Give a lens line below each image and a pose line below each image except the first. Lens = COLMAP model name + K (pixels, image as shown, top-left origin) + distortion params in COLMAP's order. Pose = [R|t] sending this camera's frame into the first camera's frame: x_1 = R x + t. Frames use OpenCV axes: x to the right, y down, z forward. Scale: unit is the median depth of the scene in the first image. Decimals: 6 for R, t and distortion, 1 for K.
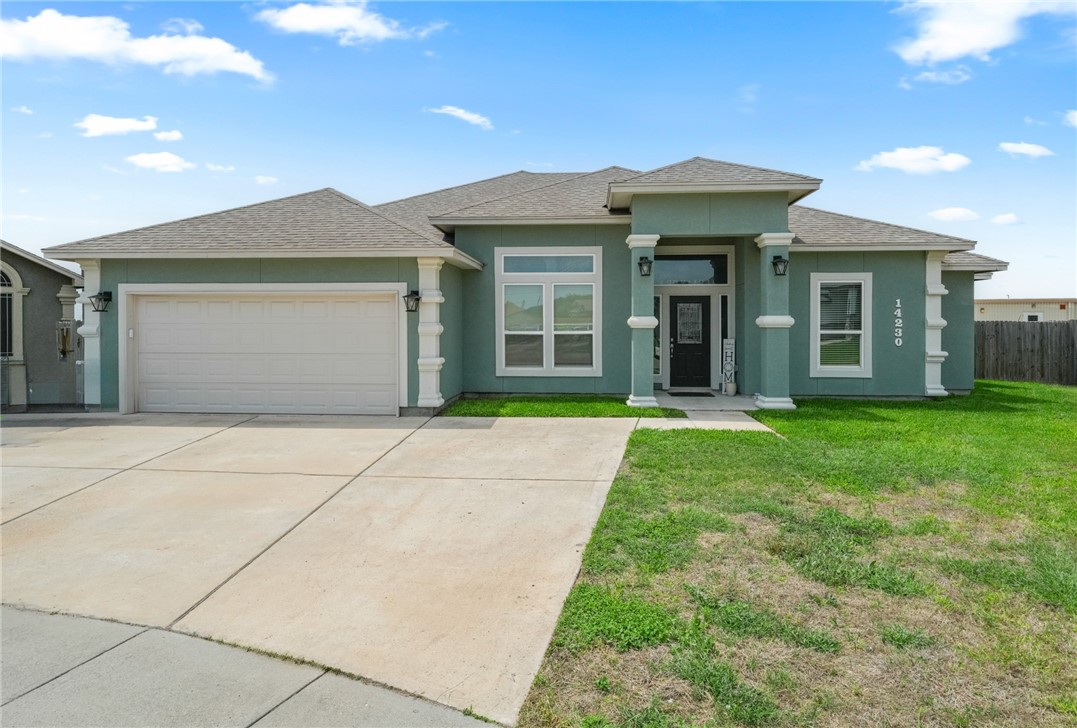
lens RADIAL K [[642.5, 0, 544.7], [0, 642.5, 319.7], [0, 0, 1]] dist [0.021931, 0.000504]
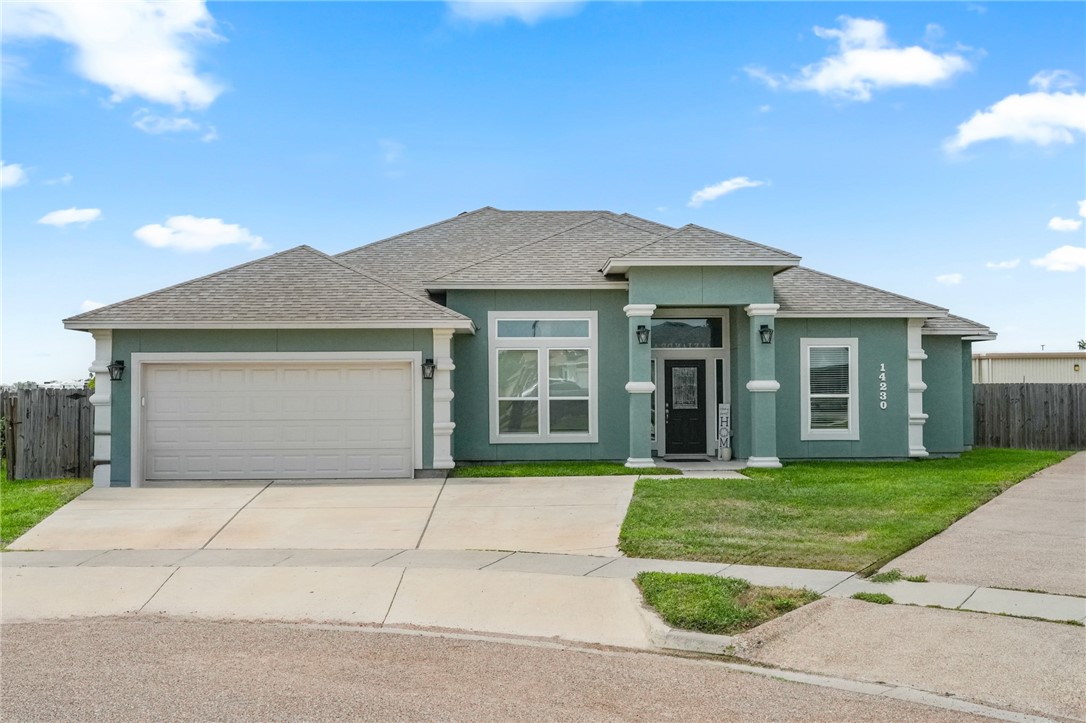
lens RADIAL K [[1168.5, 0, 544.9], [0, 1168.5, 363.0], [0, 0, 1]] dist [0.018362, 0.000000]
pose [[0.995106, -0.003910, 0.098737, -0.179998], [0.005419, 0.999873, -0.015012, -0.007757], [-0.098666, 0.015473, 0.995000, -0.831414]]
